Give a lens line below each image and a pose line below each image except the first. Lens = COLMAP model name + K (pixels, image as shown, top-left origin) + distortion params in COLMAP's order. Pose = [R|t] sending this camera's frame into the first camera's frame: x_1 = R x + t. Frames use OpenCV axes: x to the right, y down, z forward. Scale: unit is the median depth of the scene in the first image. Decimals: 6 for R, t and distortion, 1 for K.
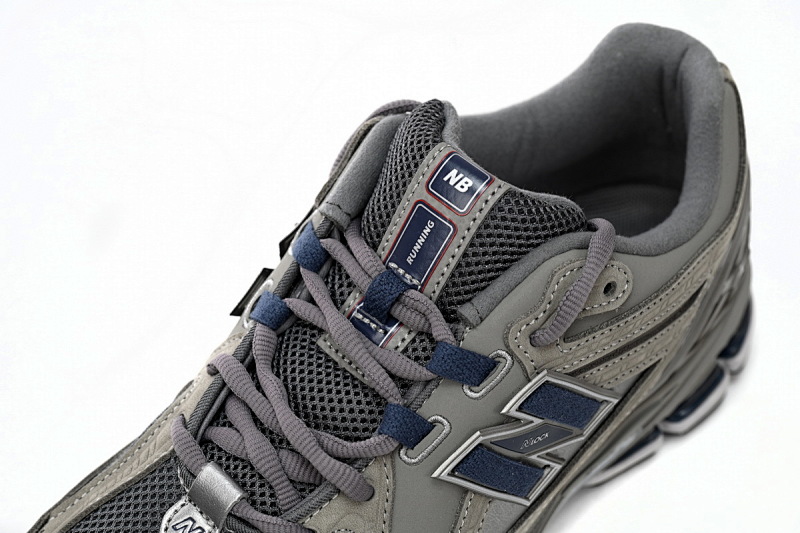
lens RADIAL K [[1569.7, 0, 401.3], [0, 1569.7, 270.7], [0, 0, 1]] dist [0.035852, 0.000000]
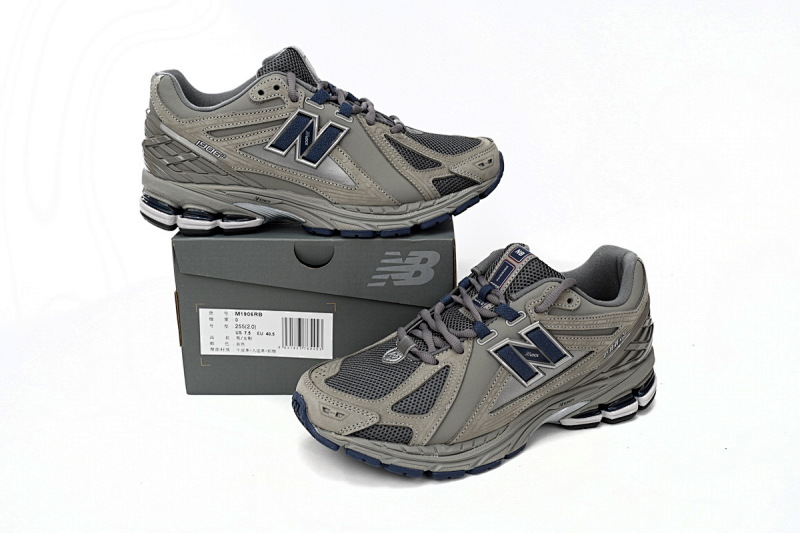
lens RADIAL K [[846.2, 0, 396.0], [0, 846.2, 275.0], [0, 0, 1]] dist [0.009403, 0.000000]
pose [[0.936227, 0.131613, -0.325817, 0.315397], [-0.271128, 0.860391, -0.431528, 0.661656], [0.223535, 0.492346, 0.841206, -0.270304]]
